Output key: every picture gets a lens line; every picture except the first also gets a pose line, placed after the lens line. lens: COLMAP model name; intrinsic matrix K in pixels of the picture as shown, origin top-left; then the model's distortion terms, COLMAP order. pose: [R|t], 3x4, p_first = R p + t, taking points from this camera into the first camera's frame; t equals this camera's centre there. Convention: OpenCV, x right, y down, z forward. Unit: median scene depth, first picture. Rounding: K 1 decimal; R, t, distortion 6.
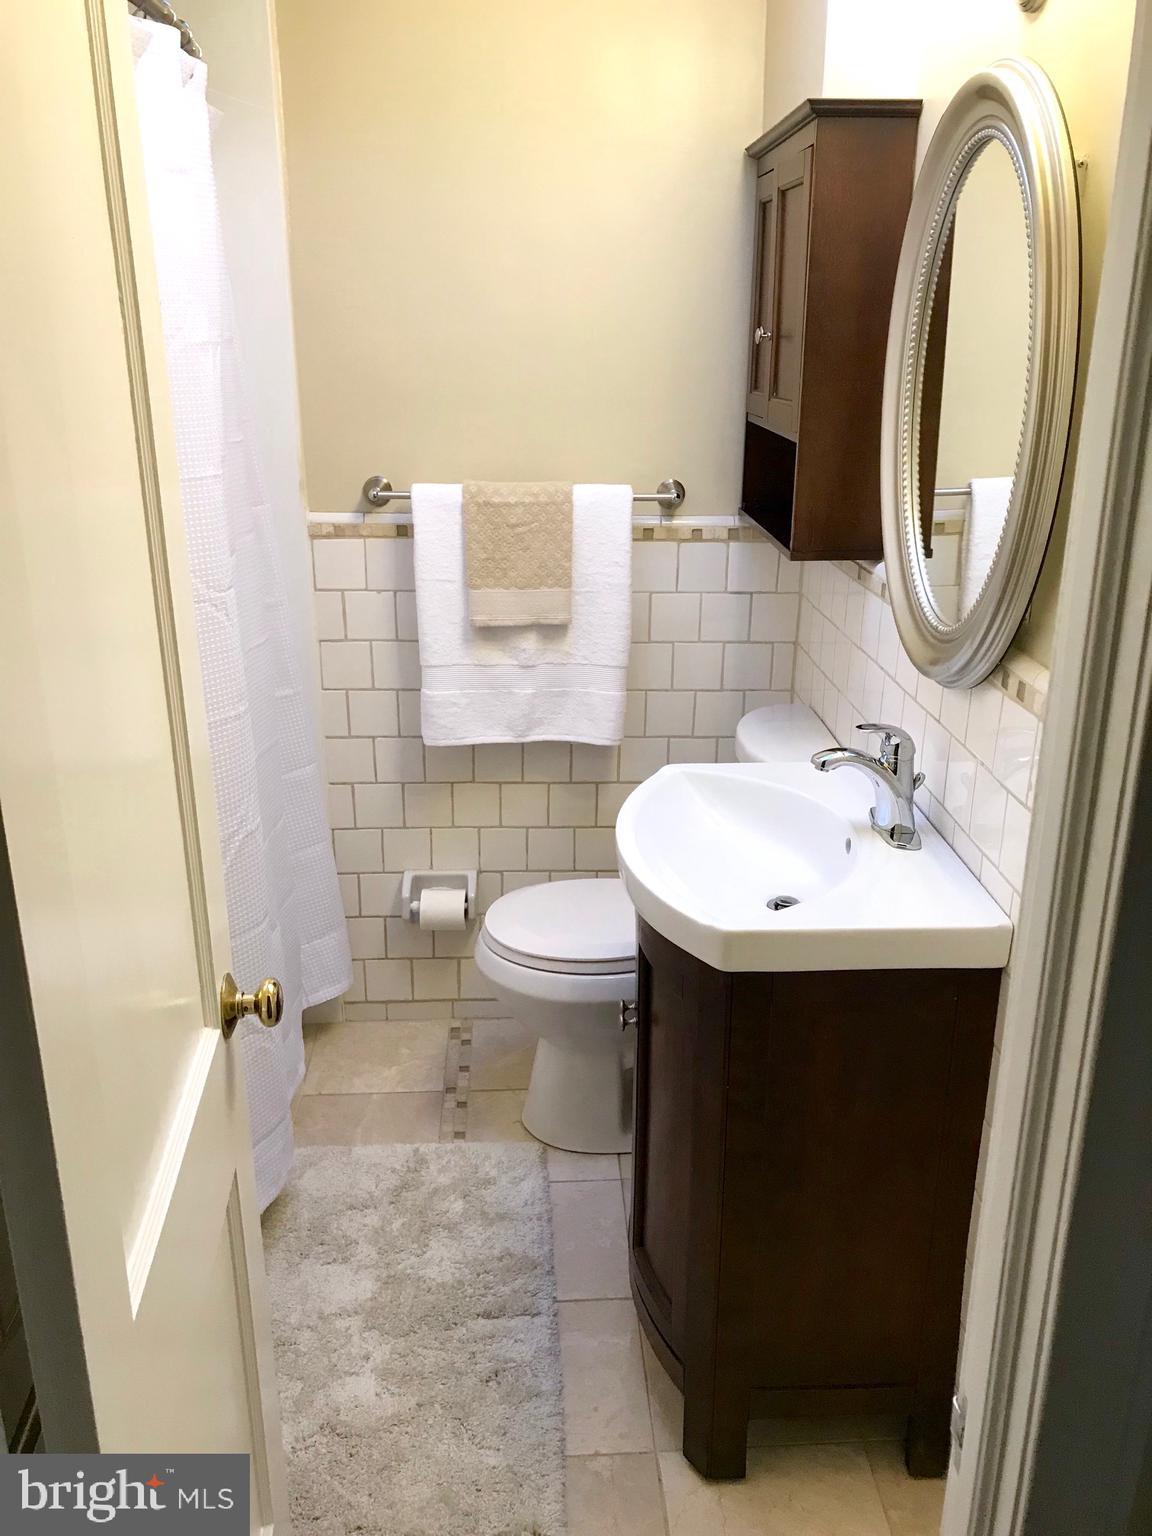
lens RADIAL K [[1229.5, 0, 581.4], [0, 1229.5, 762.8], [0, 0, 1]] dist [0.068252, -0.089739]
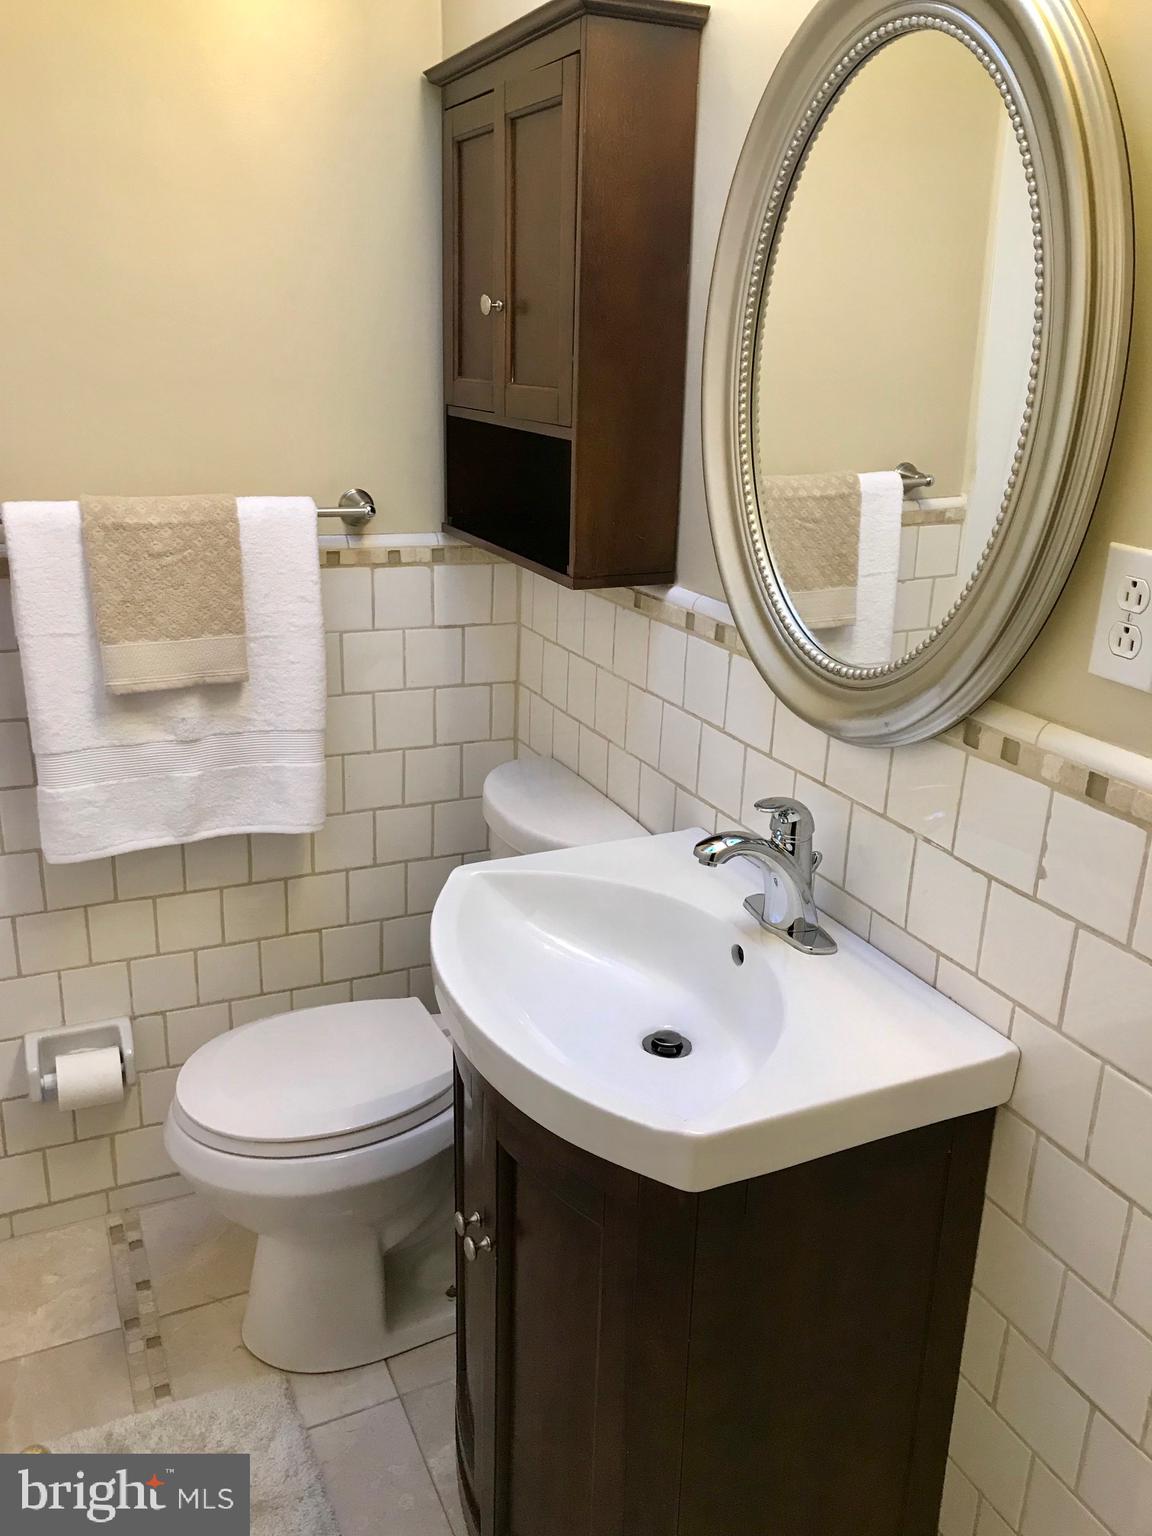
lens RADIAL K [[1229.5, 0, 581.4], [0, 1229.5, 762.8], [0, 0, 1]] dist [0.068252, -0.089739]
pose [[0.924944, -0.100483, 0.366581, -0.101790], [0.103067, 0.994595, 0.012572, -0.050685], [-0.365863, 0.026154, 0.930301, 0.216970]]
